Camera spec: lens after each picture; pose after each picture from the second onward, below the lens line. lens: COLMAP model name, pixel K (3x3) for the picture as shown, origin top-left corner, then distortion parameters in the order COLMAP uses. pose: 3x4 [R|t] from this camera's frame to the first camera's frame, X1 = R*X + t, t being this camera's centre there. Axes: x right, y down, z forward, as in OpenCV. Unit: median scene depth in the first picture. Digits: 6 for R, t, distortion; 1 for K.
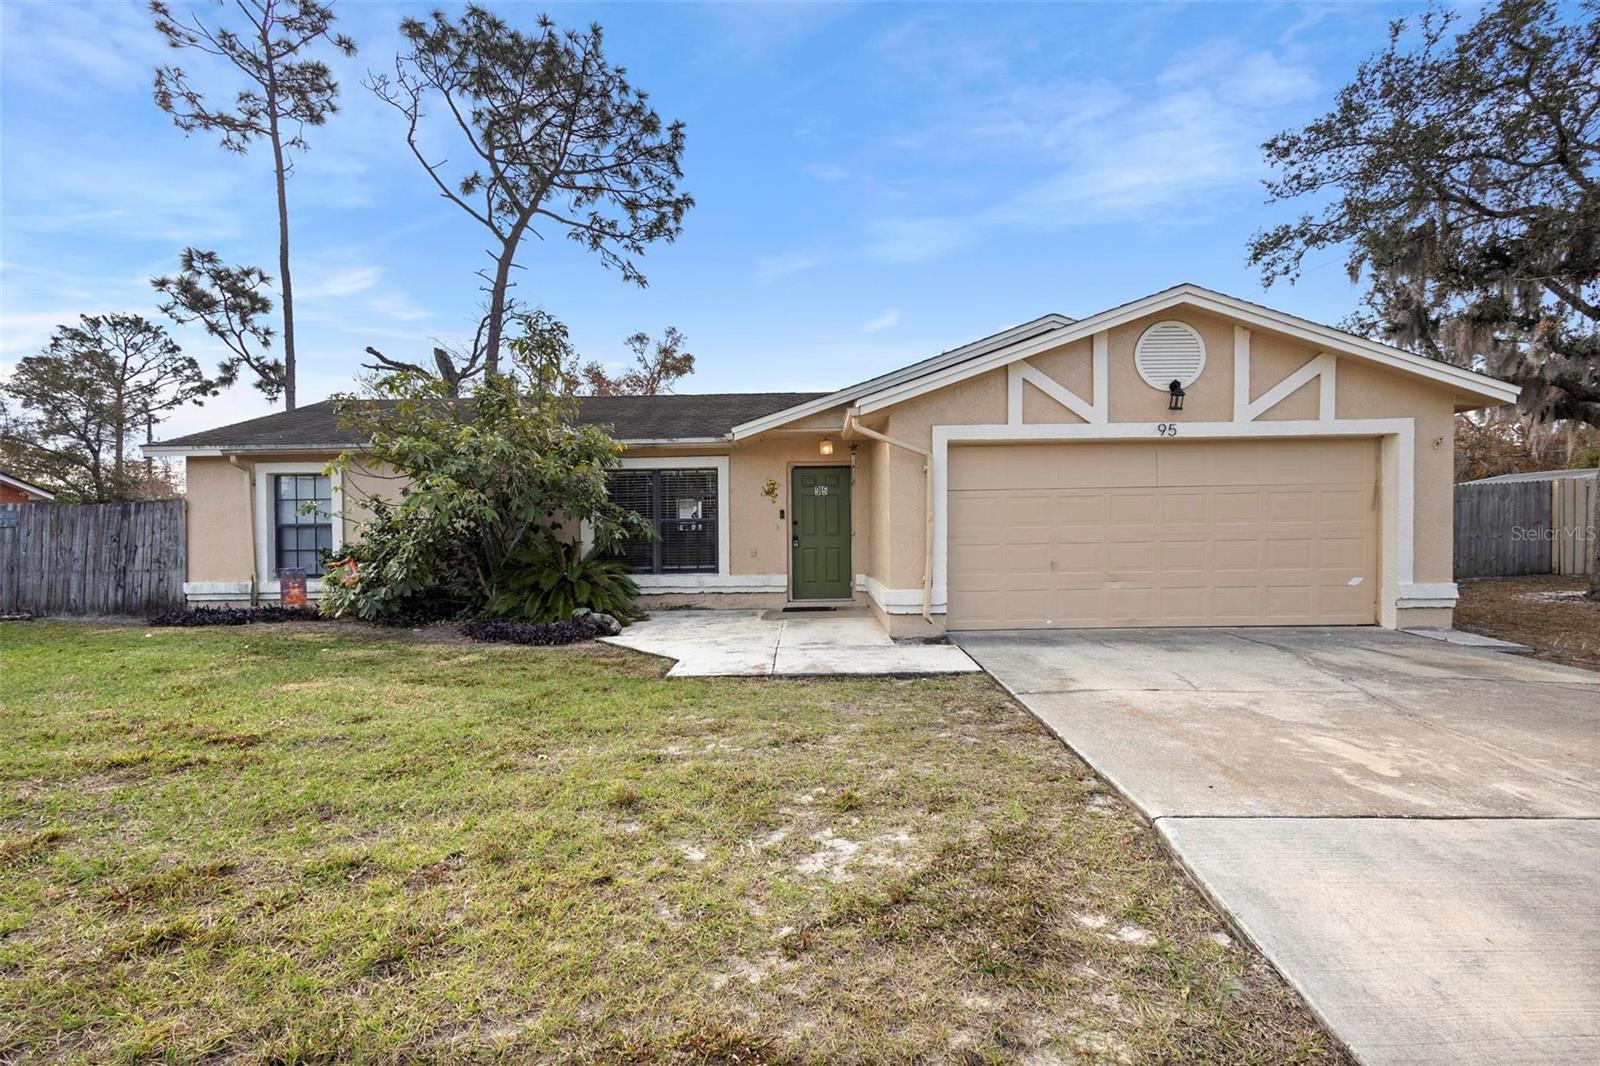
lens RADIAL K [[774.4, 0, 802.2], [0, 774.4, 566.9], [0, 0, 1]] dist [0.004089, 0.000563]
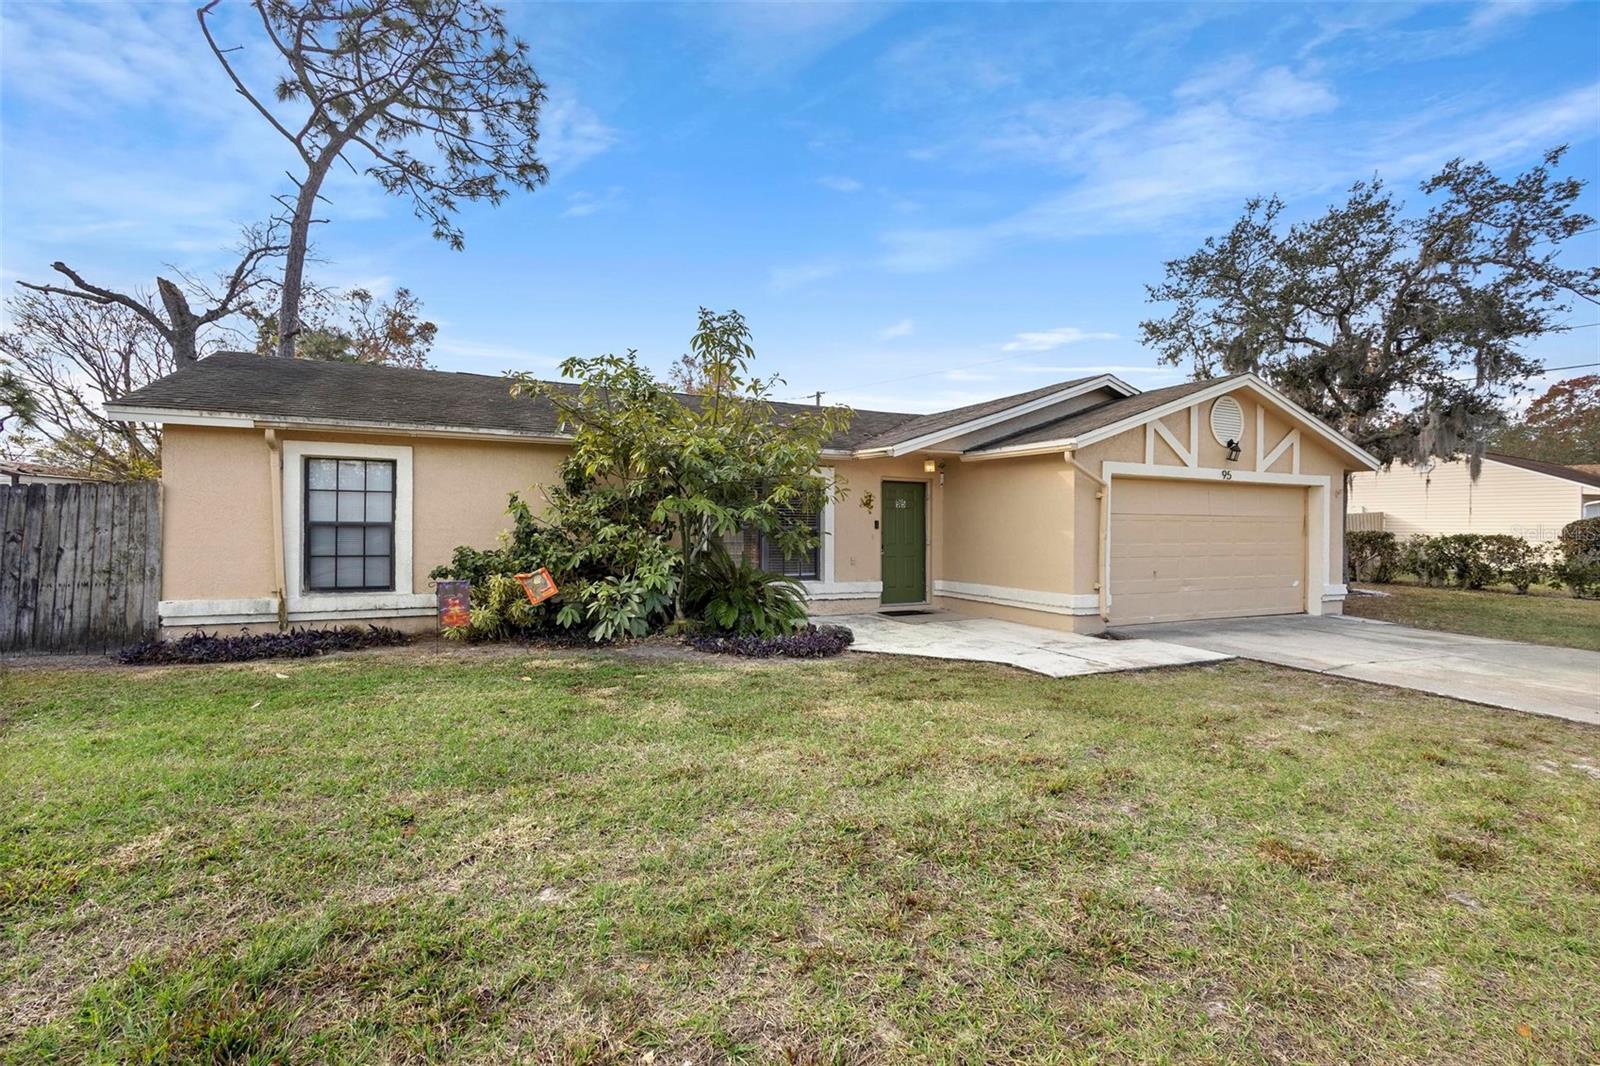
lens RADIAL K [[785.4, 0, 797.9], [0, 785.4, 551.1], [0, 0, 1]] dist [0.003005, 0.000520]
pose [[0.883027, 0.008061, 0.469253, -0.624449], [-0.000429, 0.999866, -0.016369, -0.013921], [-0.469322, 0.014253, 0.882912, 0.095399]]
